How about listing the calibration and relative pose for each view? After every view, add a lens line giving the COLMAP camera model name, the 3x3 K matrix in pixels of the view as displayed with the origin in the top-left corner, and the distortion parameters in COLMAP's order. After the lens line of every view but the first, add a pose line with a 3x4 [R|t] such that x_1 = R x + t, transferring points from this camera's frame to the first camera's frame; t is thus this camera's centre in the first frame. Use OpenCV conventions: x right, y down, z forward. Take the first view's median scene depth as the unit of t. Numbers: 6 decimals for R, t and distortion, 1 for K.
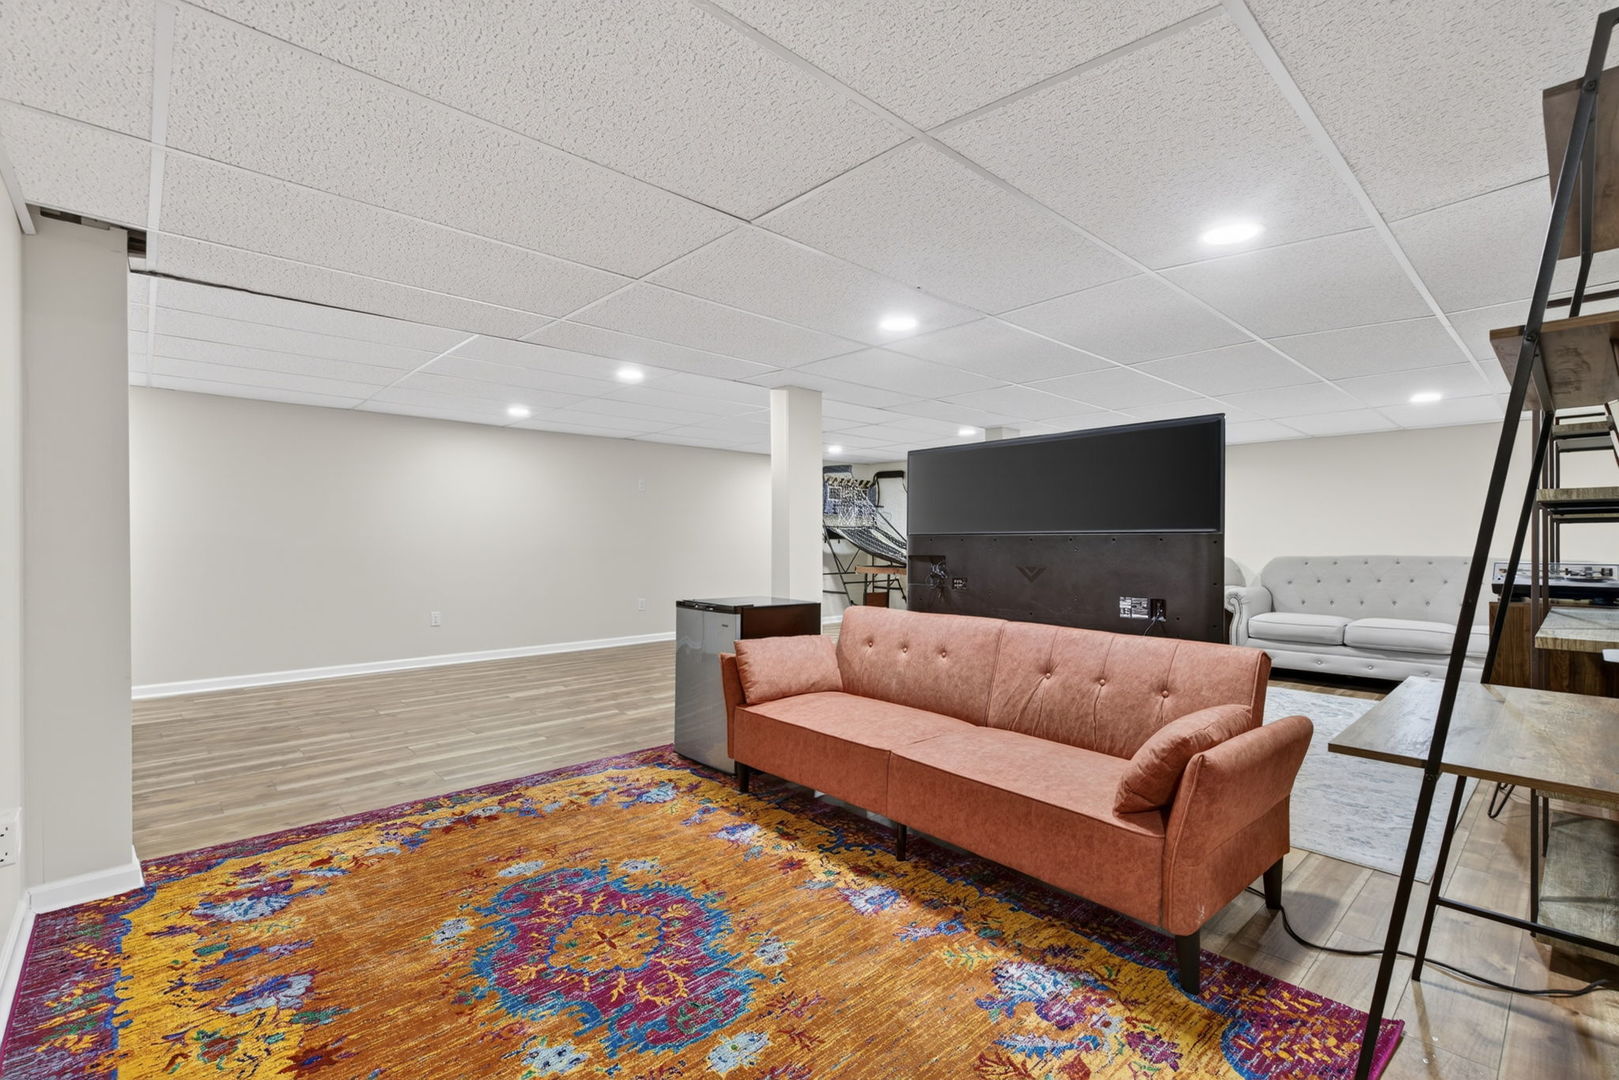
lens RADIAL K [[728.8, 0, 807.5], [0, 728.8, 541.2], [0, 0, 1]] dist [0.003264, -0.000079]
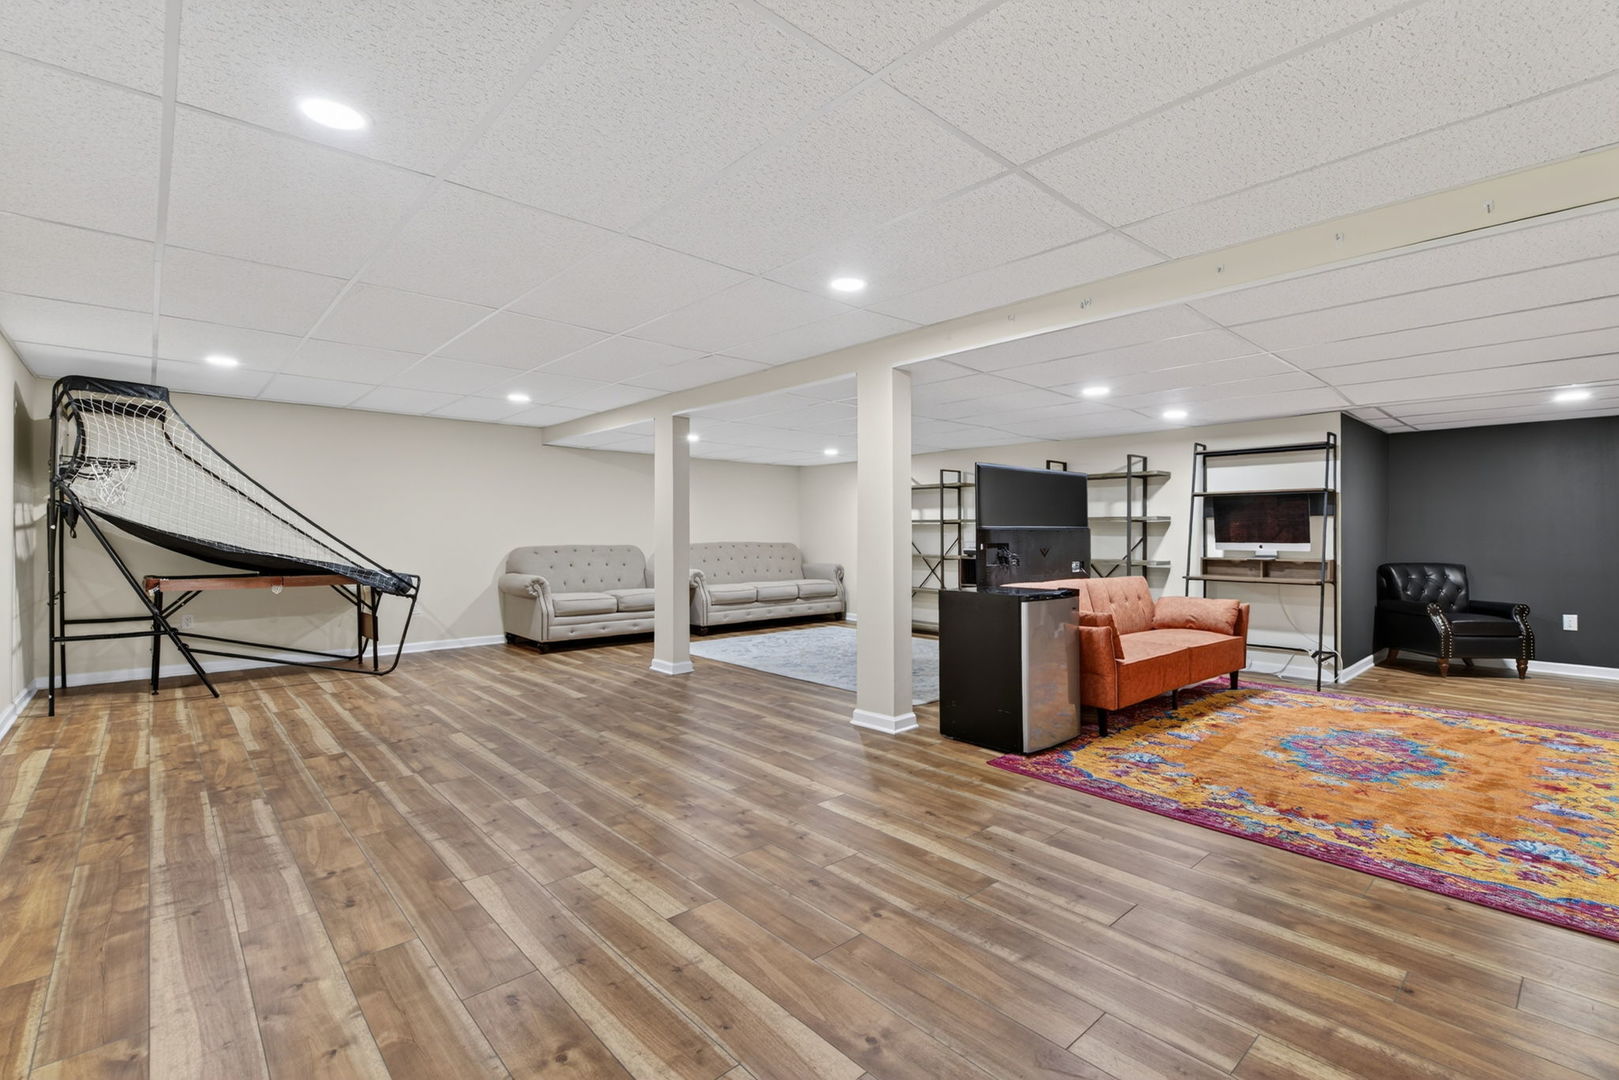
lens RADIAL K [[728.8, 0, 818.4], [0, 728.8, 535.2], [0, 0, 1]] dist [0.003264, -0.000079]
pose [[0.000235, -0.004978, 0.999988, -1.409267], [0.001011, 0.999987, 0.004978, -0.002996], [-0.999999, 0.001010, 0.000241, 1.587170]]
